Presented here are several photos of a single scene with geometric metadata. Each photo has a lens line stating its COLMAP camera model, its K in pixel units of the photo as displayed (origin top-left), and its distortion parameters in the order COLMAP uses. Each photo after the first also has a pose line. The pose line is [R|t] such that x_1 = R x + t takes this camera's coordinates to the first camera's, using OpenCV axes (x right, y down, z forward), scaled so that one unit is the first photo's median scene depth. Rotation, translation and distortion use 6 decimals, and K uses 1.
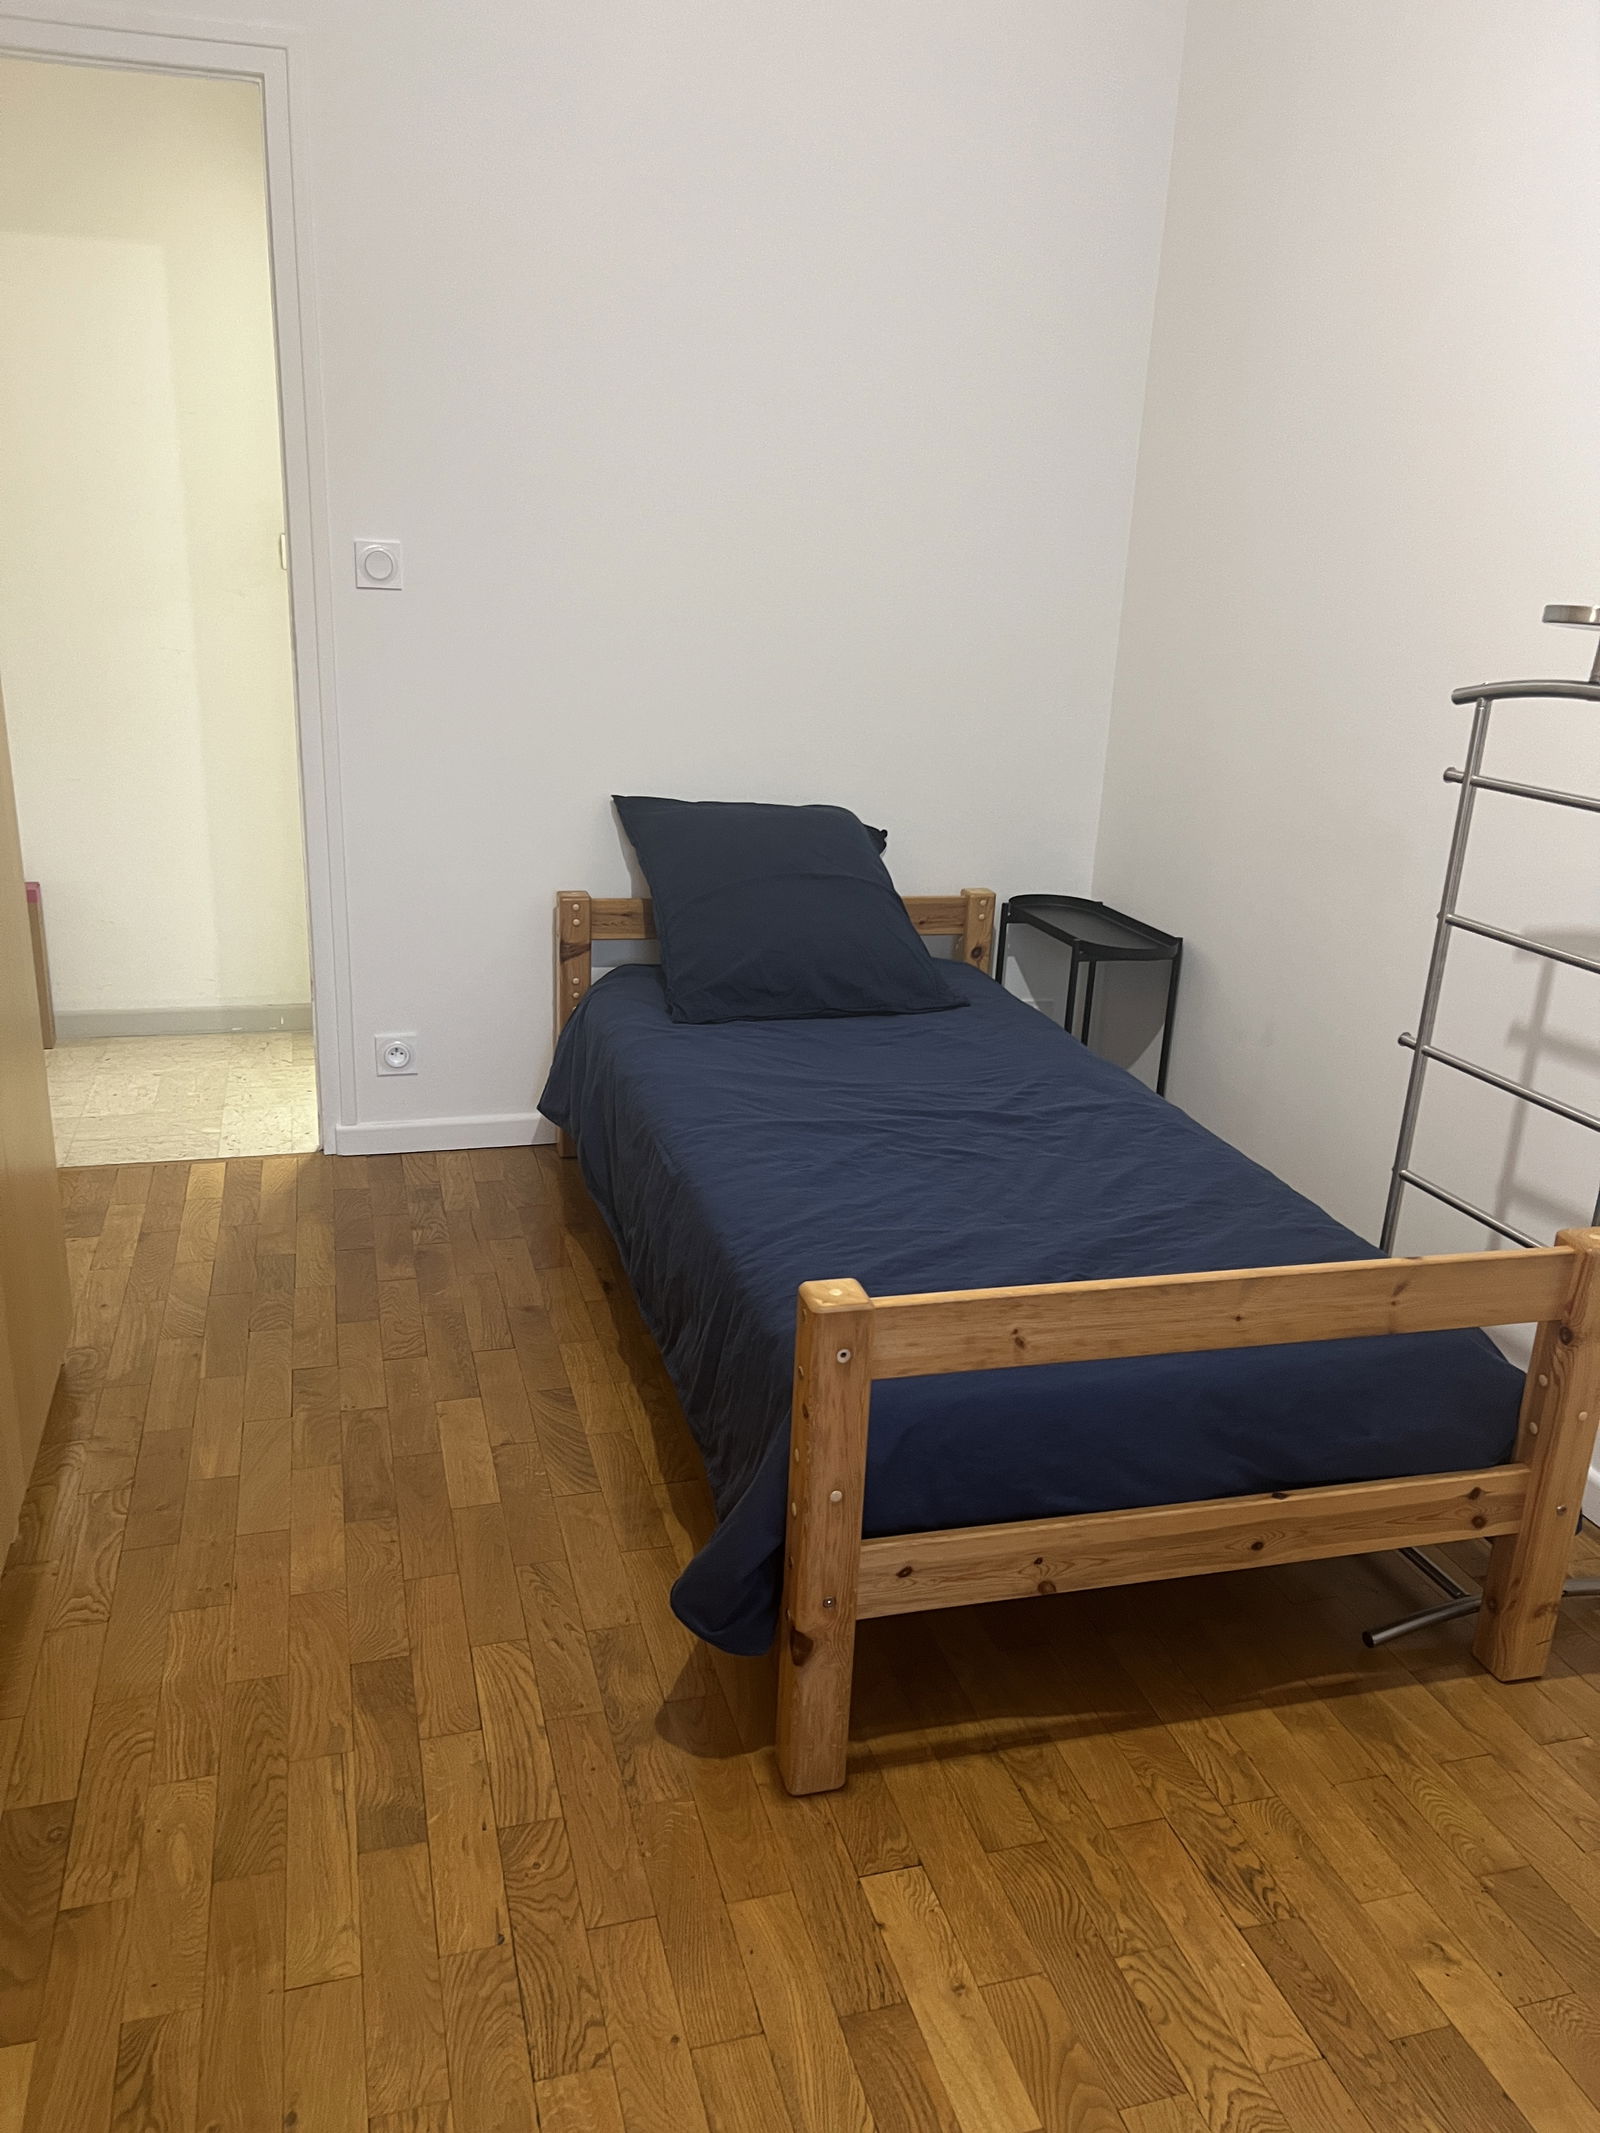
lens RADIAL K [[1617.9, 0, 800.0], [0, 1617.9, 1066.5], [0, 0, 1]] dist [-0.000352, -0.000071]
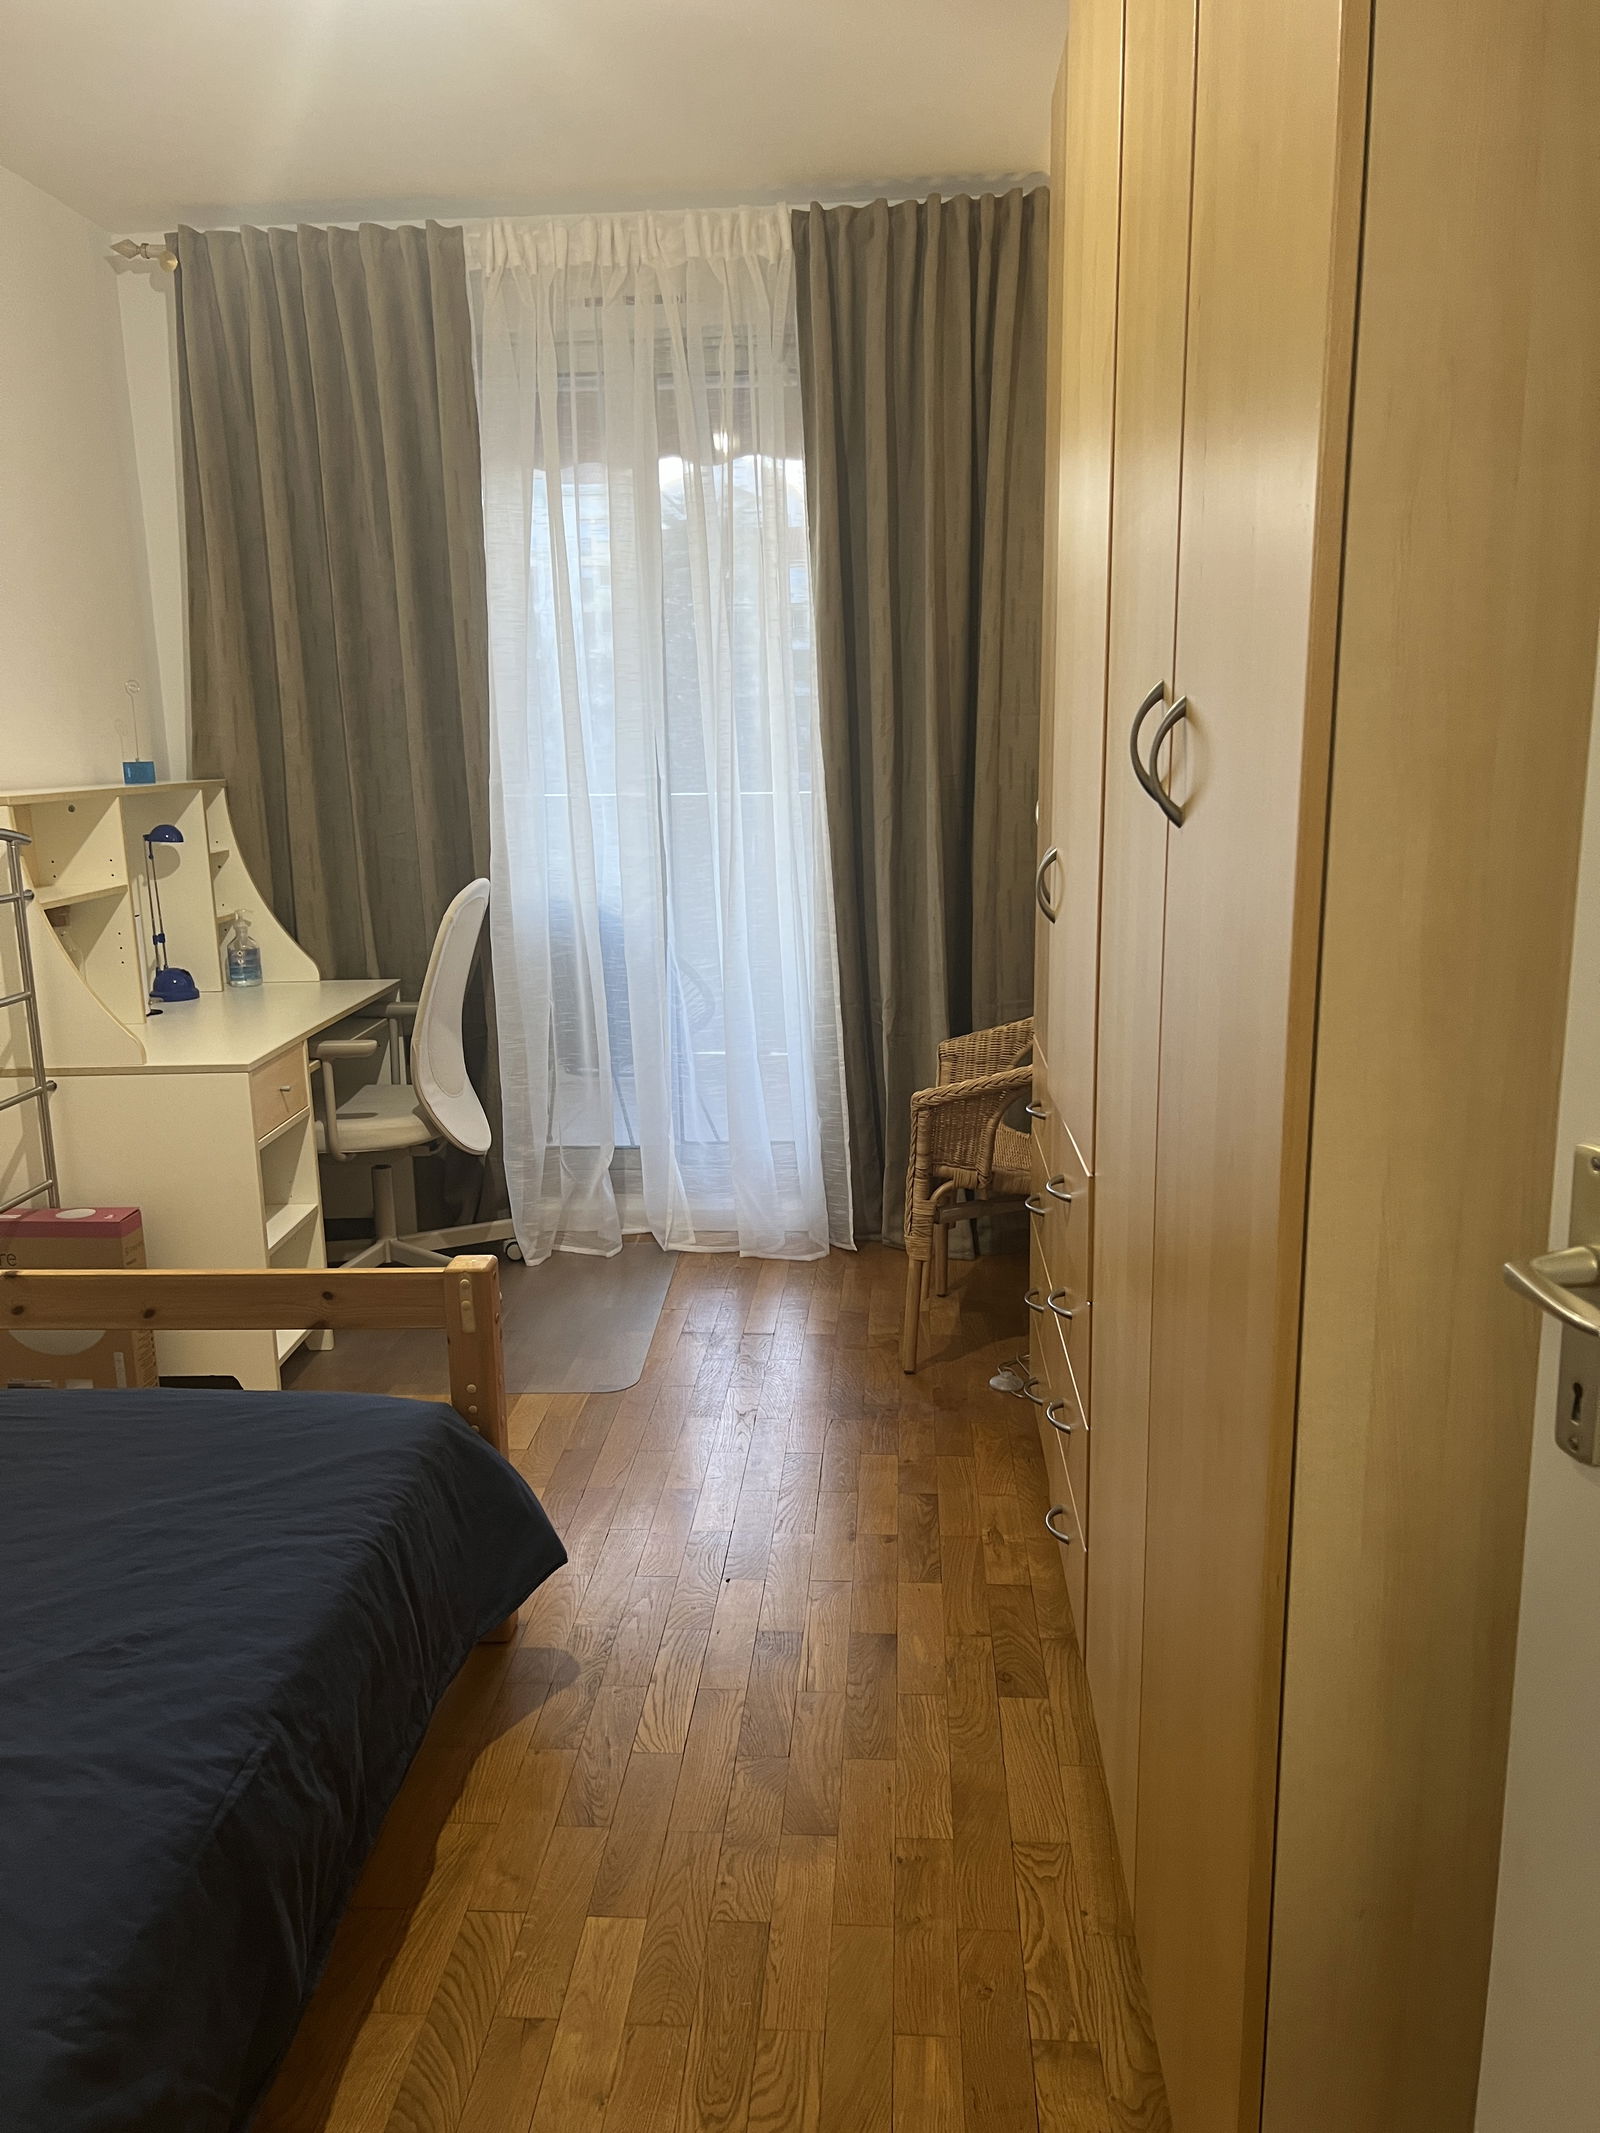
lens RADIAL K [[1617.9, 0, 800.0], [0, 1617.9, 1066.5], [0, 0, 1]] dist [-0.000352, -0.000071]
pose [[-0.940400, -0.096573, 0.326070, -0.617416], [0.078989, 0.870578, 0.485648, -0.597380], [-0.330770, 0.482460, -0.811064, 1.713670]]
